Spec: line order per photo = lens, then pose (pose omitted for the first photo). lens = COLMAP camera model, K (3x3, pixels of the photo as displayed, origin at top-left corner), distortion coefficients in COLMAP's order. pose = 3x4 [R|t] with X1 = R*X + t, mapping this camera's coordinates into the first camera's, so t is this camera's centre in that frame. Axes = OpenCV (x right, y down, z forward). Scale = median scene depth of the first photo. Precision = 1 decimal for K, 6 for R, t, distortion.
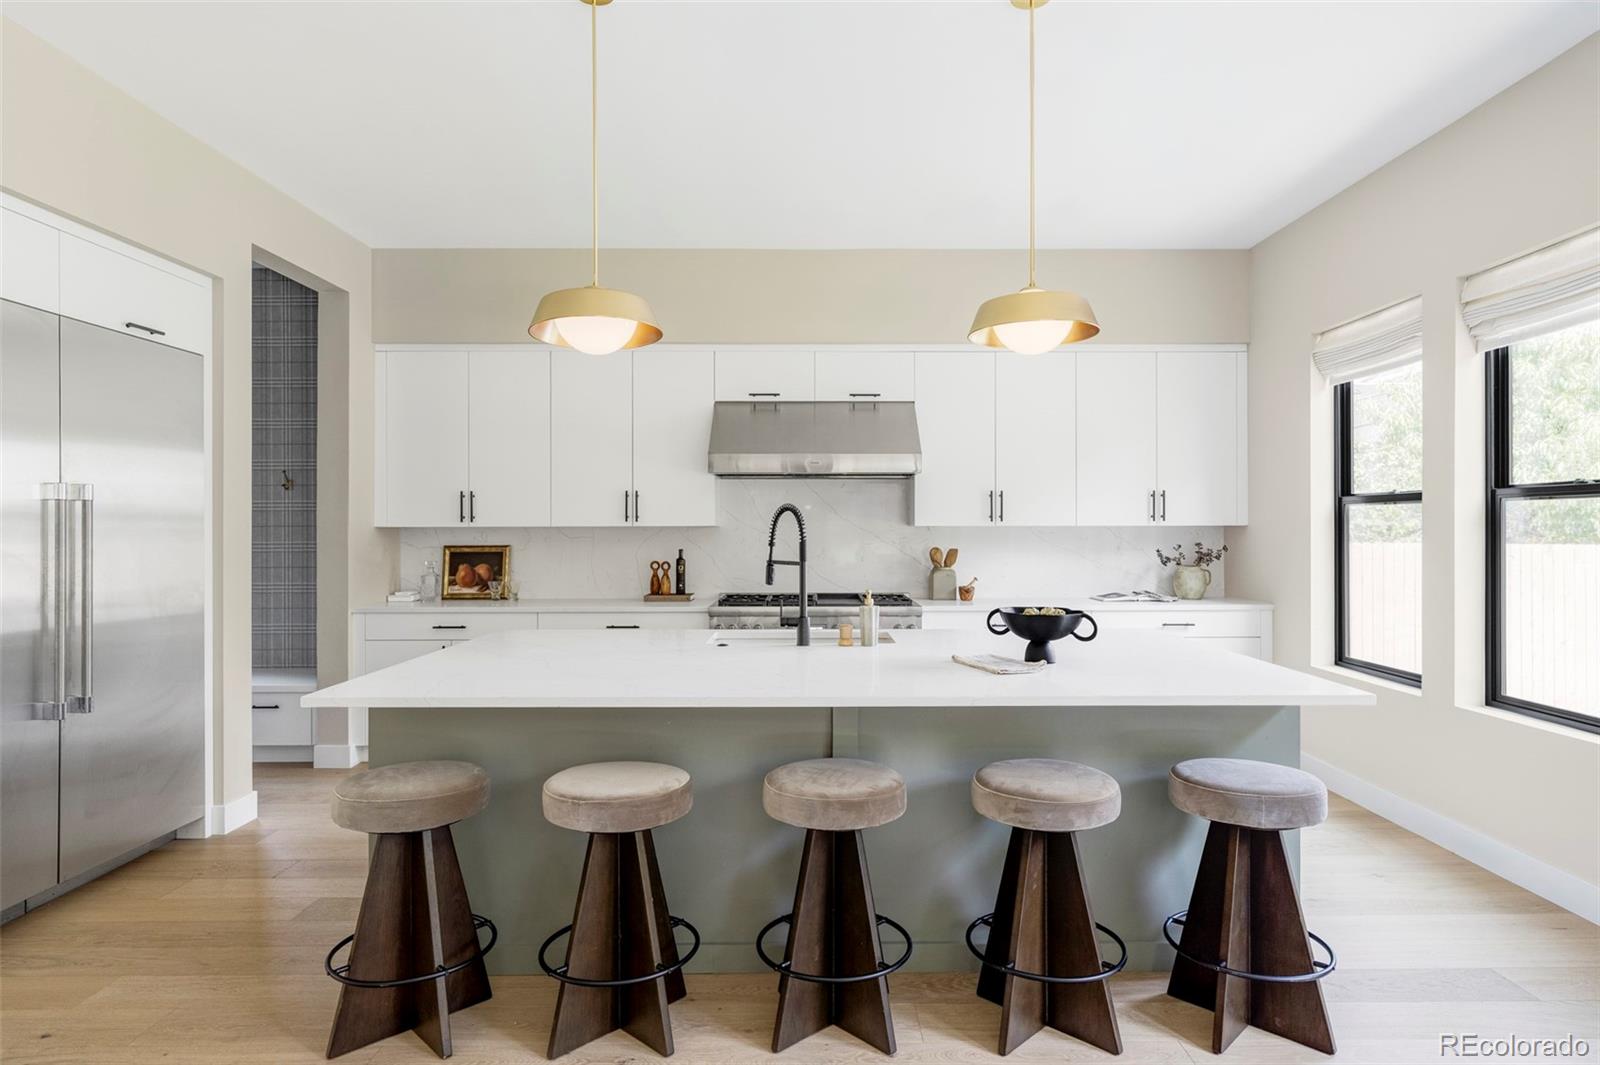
lens RADIAL K [[909.2, 0, 803.8], [0, 909.2, 529.8], [0, 0, 1]] dist [-0.002643, 0.000891]
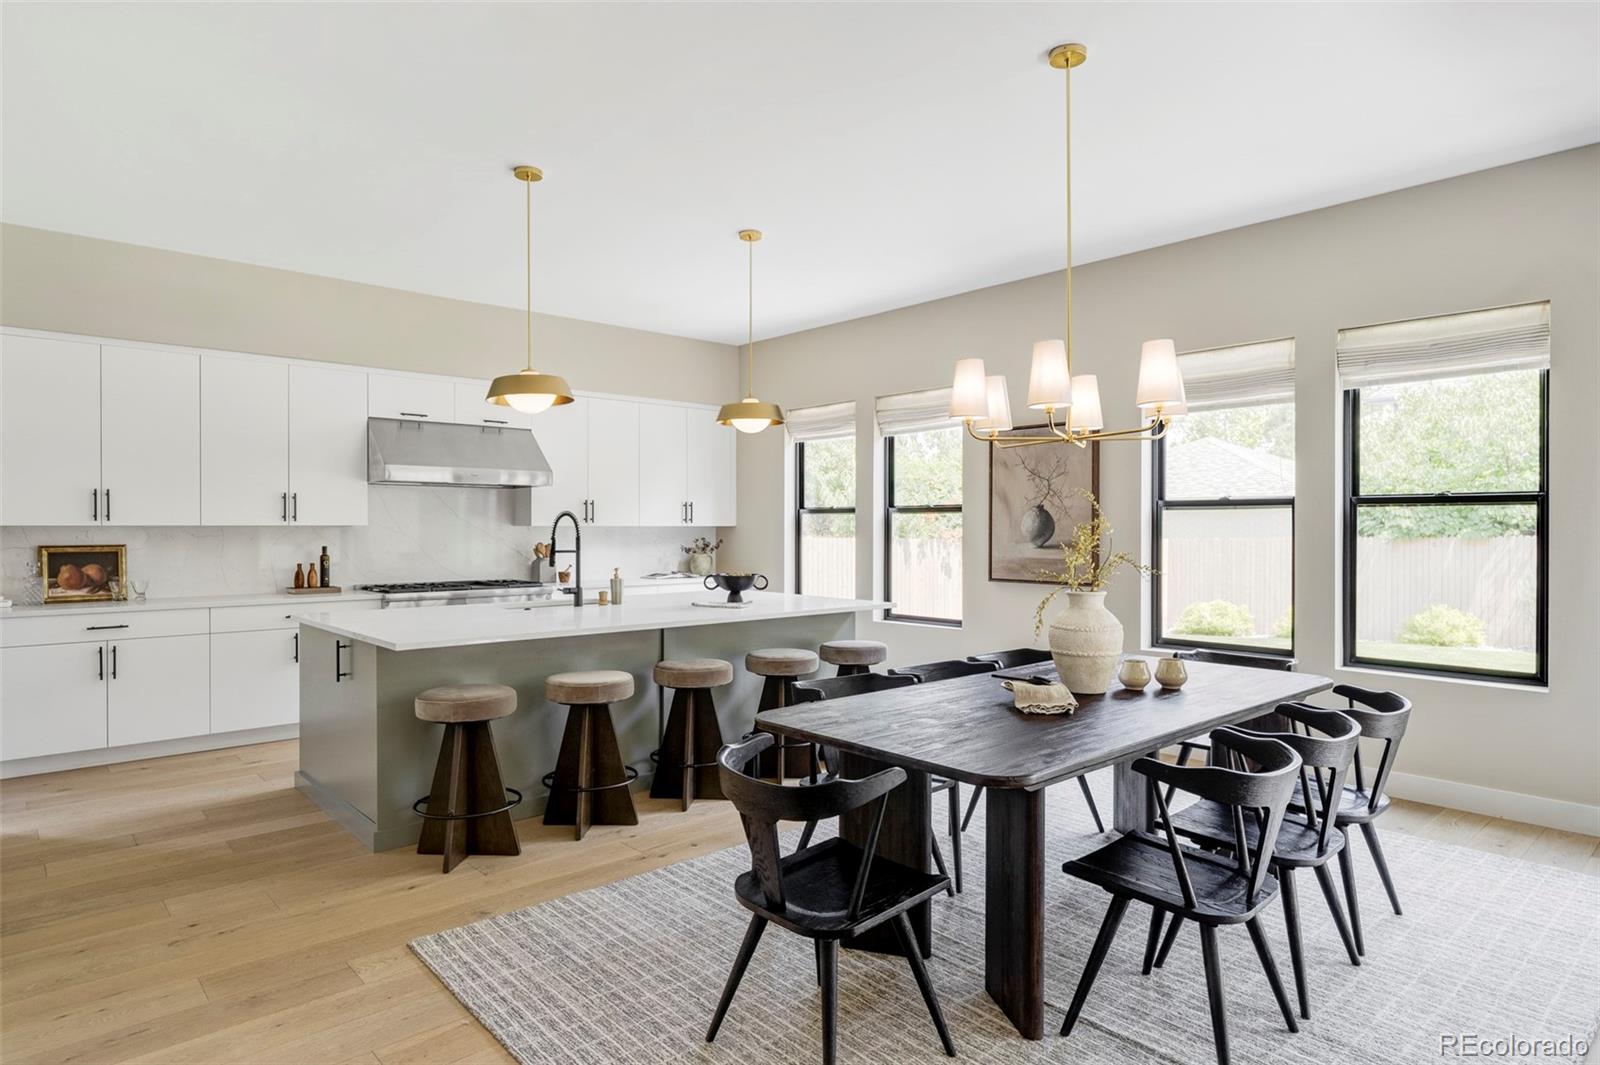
lens RADIAL K [[909.2, 0, 799.6], [0, 909.2, 532.0], [0, 0, 1]] dist [-0.002643, 0.000891]
pose [[0.747658, -0.001878, 0.664082, -0.450329], [0.001097, 0.999998, 0.001594, 0.002709], [-0.664083, -0.000463, 0.747658, -0.220693]]
